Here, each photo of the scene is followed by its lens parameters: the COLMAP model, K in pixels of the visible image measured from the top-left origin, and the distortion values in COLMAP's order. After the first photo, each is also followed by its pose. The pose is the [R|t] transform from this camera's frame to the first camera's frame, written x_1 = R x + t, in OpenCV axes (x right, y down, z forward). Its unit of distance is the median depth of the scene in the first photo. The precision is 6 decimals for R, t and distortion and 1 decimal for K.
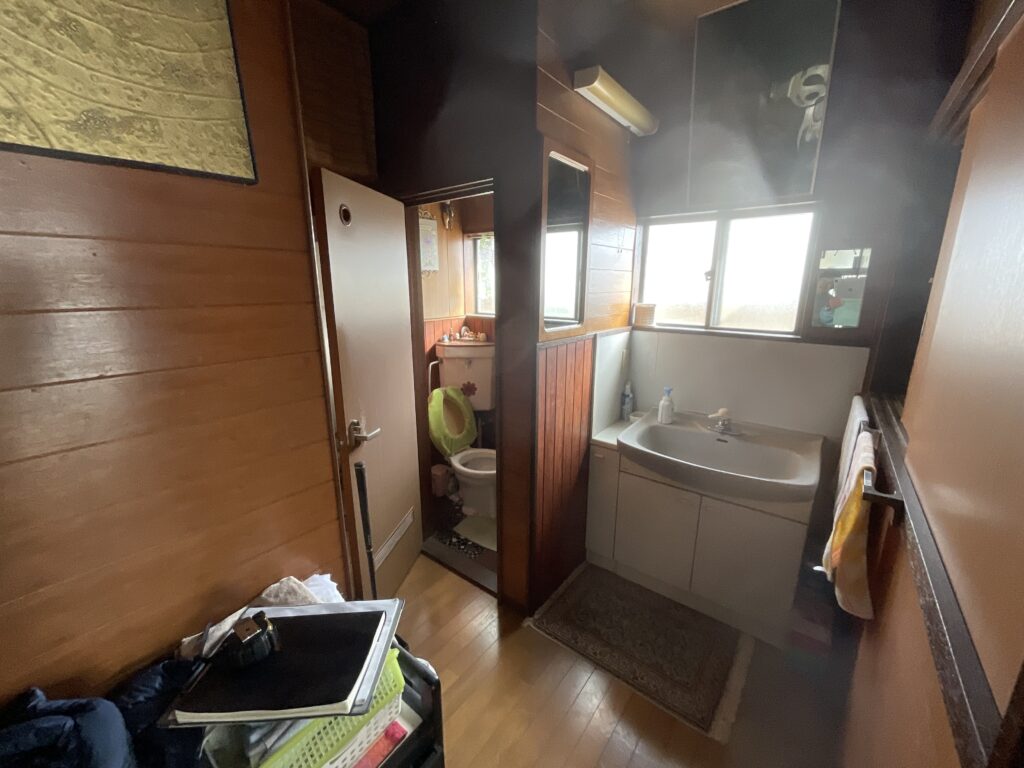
lens RADIAL K [[411.9, 0, 509.3], [0, 411.9, 392.4], [0, 0, 1]] dist [-0.002818, -0.001439]
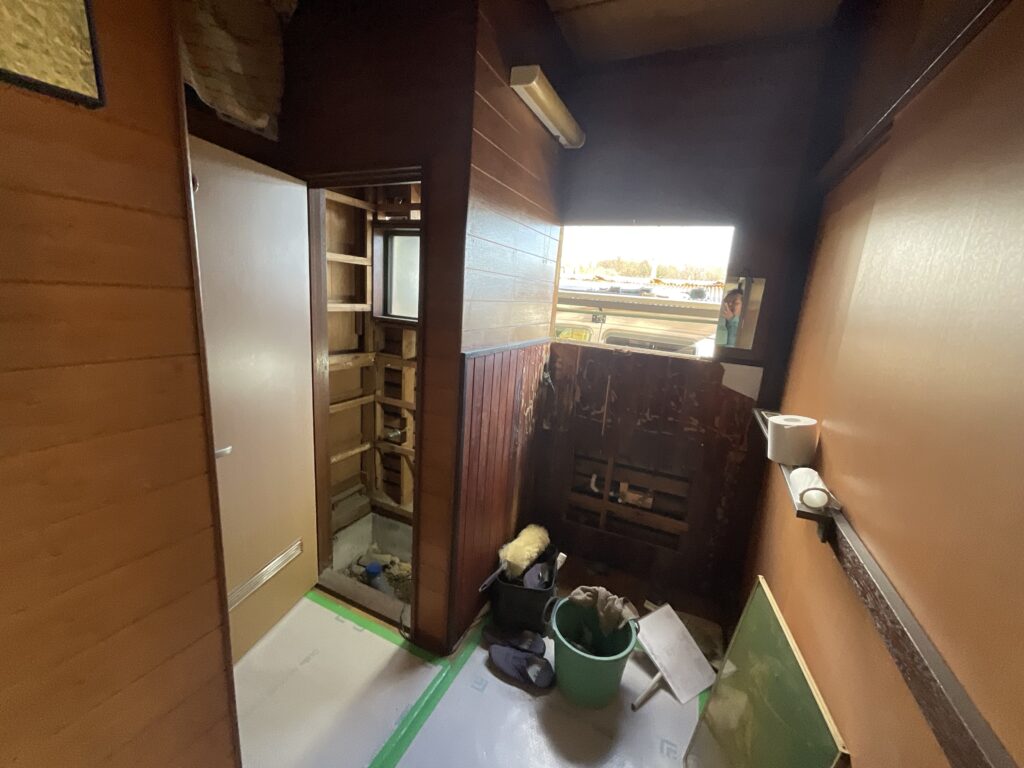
lens RADIAL K [[411.9, 0, 509.3], [0, 411.9, 388.4], [0, 0, 1]] dist [-0.002818, -0.001439]
pose [[0.971099, 0.016840, 0.238082, -0.055169], [-0.010940, 0.999600, -0.026079, -0.016276], [-0.238426, 0.022721, 0.970895, 0.093428]]
